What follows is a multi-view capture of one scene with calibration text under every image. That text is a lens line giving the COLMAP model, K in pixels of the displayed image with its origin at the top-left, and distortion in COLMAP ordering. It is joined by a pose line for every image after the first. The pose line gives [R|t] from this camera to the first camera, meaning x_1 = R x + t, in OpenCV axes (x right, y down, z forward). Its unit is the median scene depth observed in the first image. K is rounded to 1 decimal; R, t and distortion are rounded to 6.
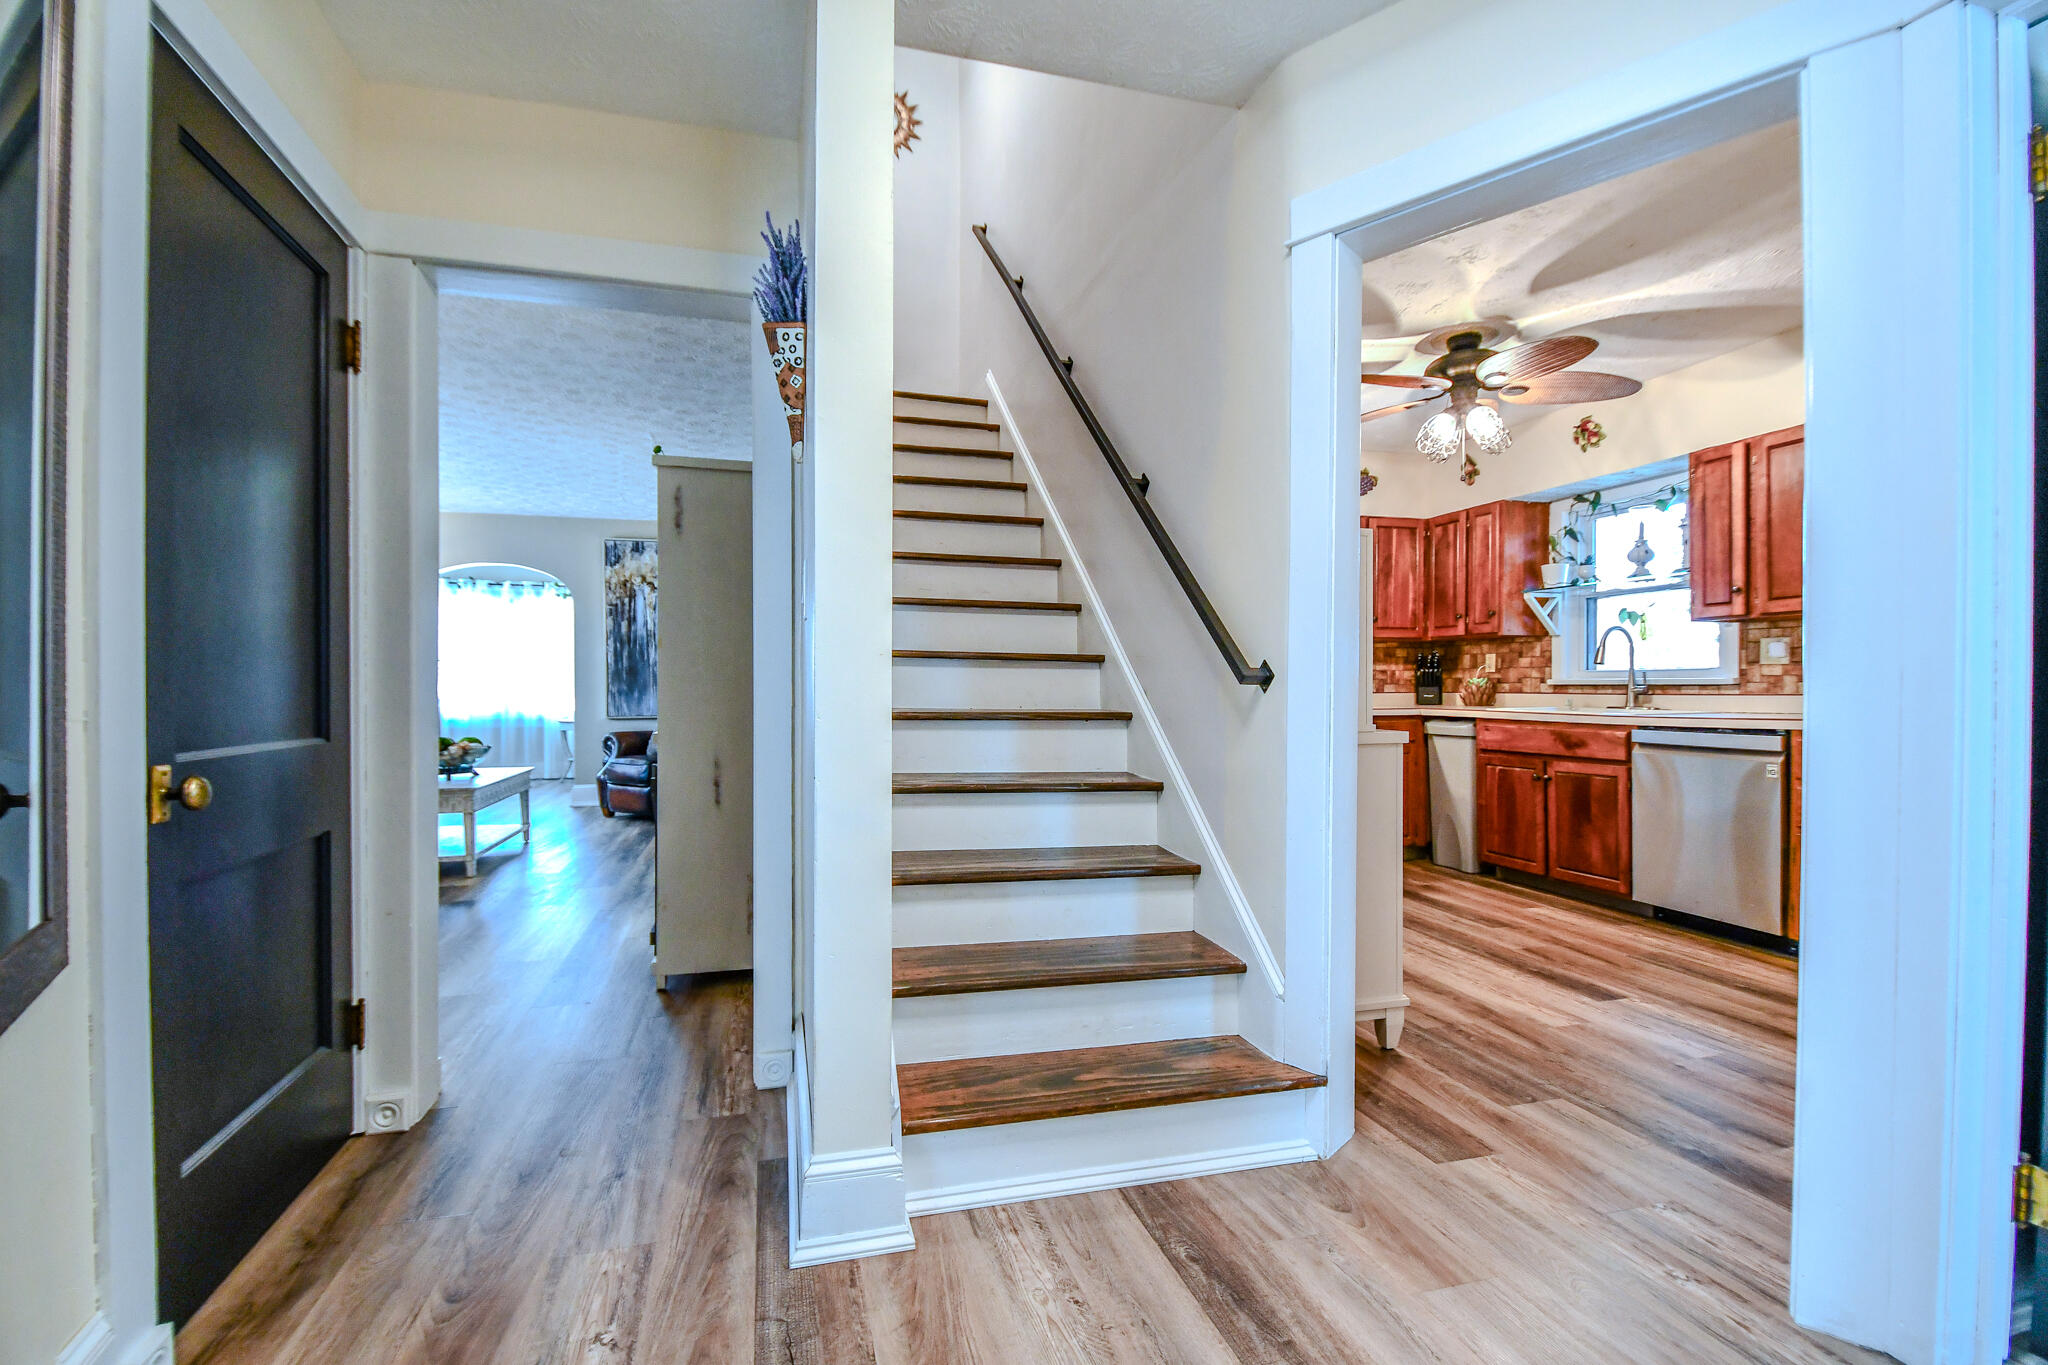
lens RADIAL K [[875.2, 0, 995.7], [0, 875.2, 695.6], [0, 0, 1]] dist [0.014832, -0.019913]
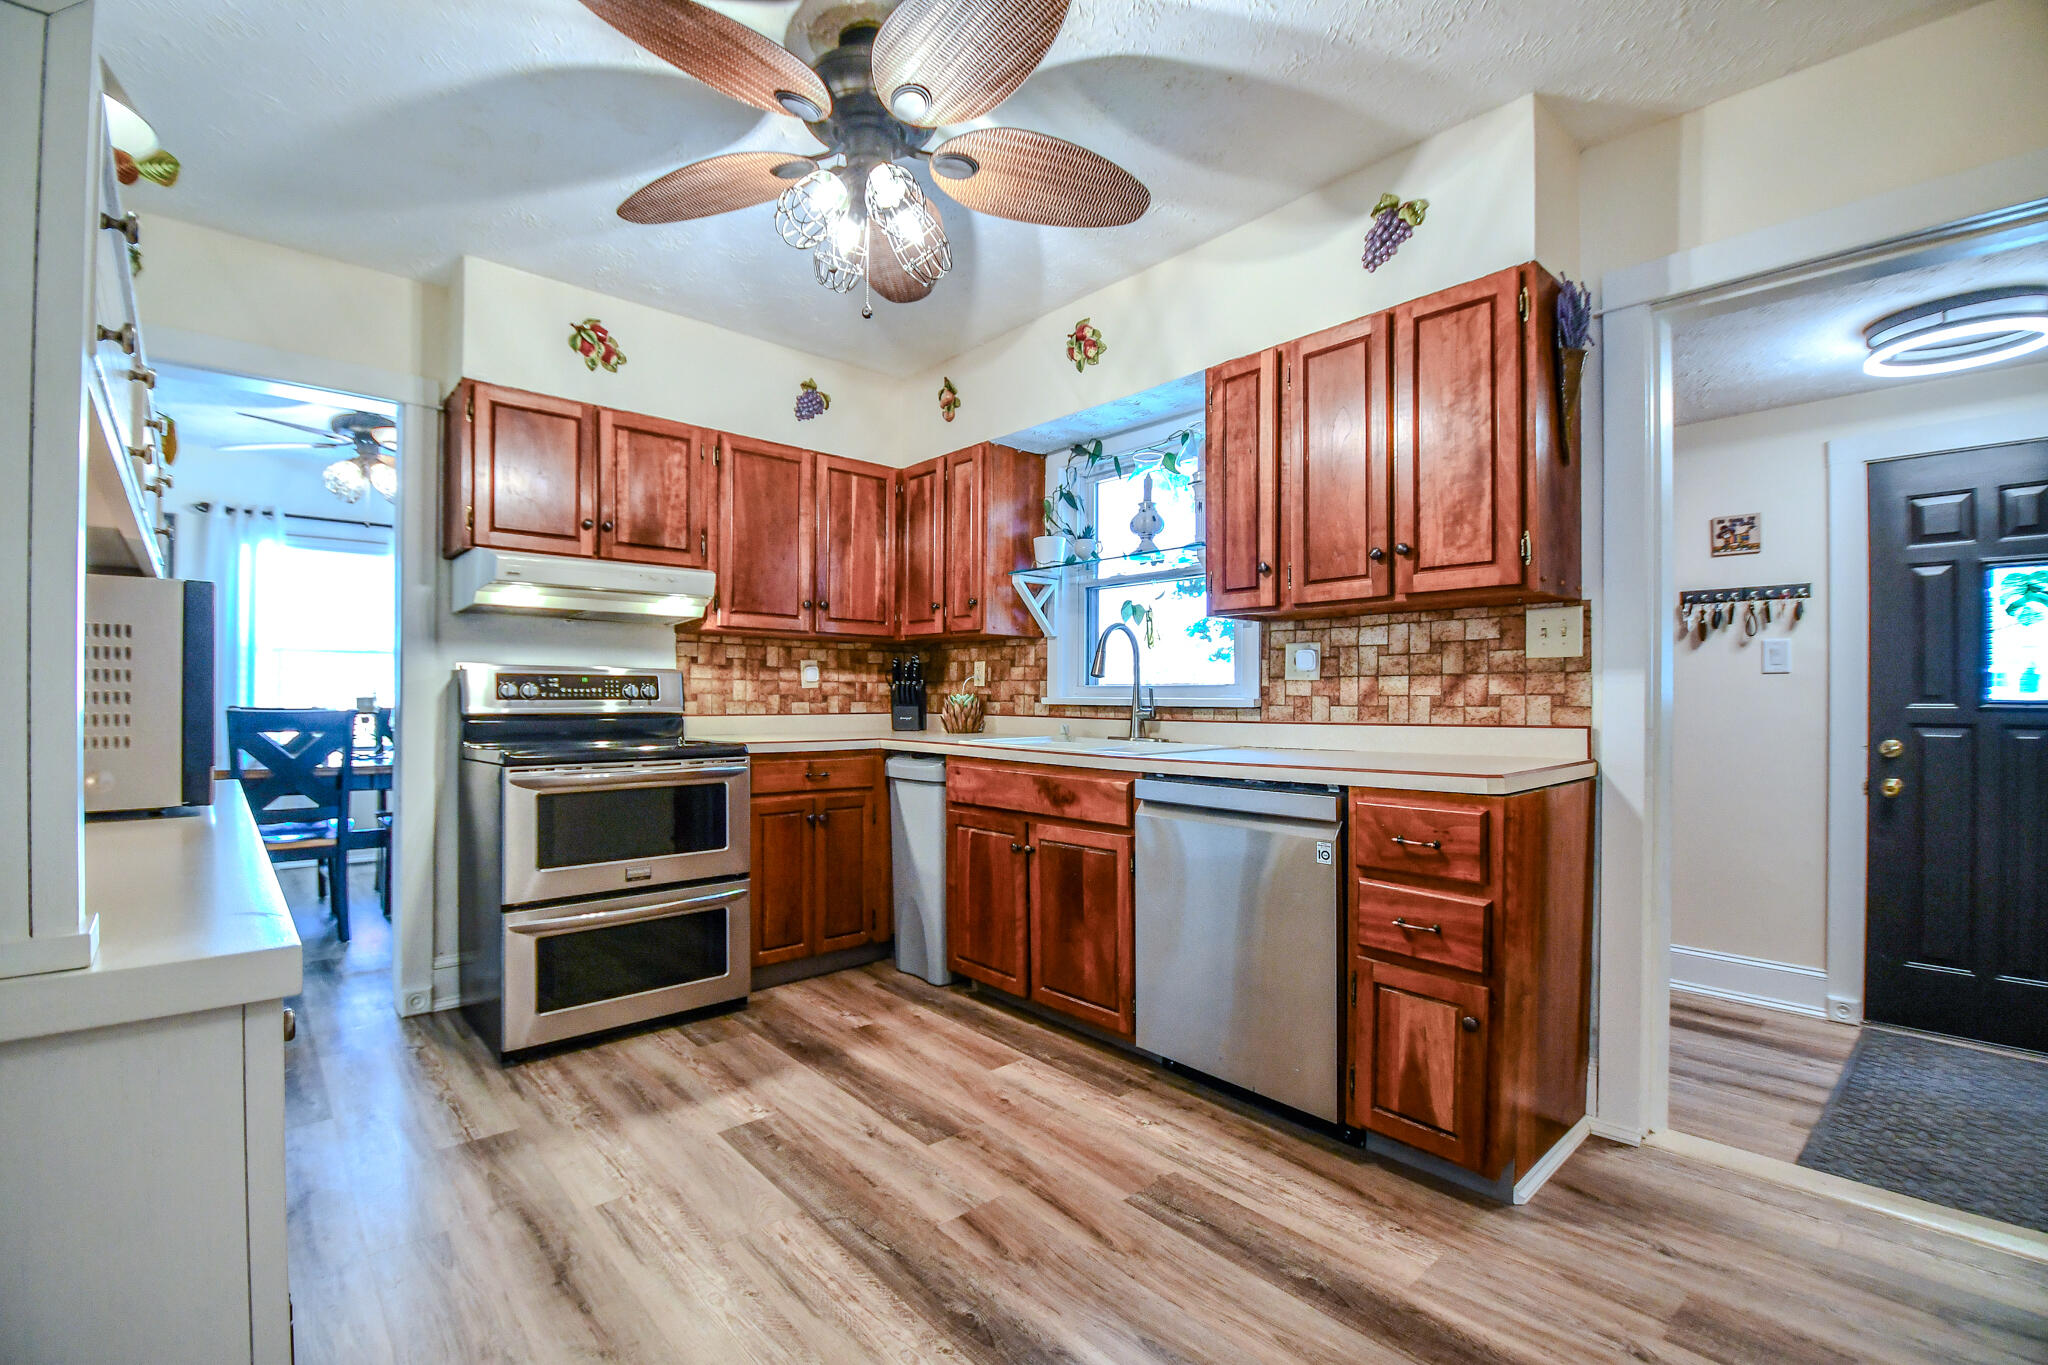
lens RADIAL K [[890.9, 0, 994.8], [0, 890.9, 696.3], [0, 0, 1]] dist [0.010708, -0.020507]
pose [[0.894850, 0.007265, 0.446308, 0.293494], [-0.002474, 0.999933, -0.011317, -0.012127], [-0.446361, 0.009023, 0.894808, 0.395961]]
